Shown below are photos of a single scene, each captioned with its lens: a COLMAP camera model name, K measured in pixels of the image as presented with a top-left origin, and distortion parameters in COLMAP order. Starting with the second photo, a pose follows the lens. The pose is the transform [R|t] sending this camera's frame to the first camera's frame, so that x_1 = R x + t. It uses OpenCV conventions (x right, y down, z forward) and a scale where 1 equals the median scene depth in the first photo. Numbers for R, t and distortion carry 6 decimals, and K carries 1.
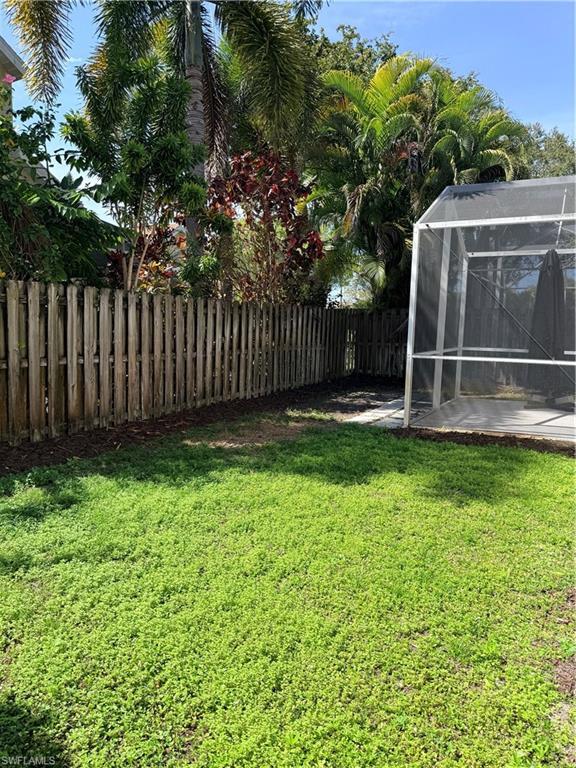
lens RADIAL K [[549.3, 0, 288.0], [0, 549.3, 384.0], [0, 0, 1]] dist [0.044811, -0.053442]
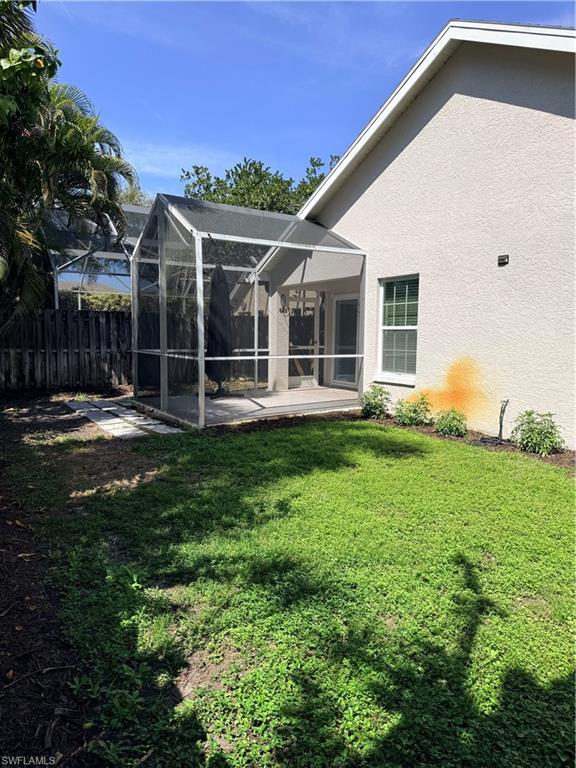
lens RADIAL K [[532.6, 0, 297.5], [0, 532.6, 380.6], [0, 0, 1]] dist [0.173328, -0.374139]
pose [[0.483150, -0.096914, 0.870157, -0.595830], [0.100710, 0.993410, 0.054723, -0.049203], [-0.869726, 0.061194, 0.489726, 0.354052]]
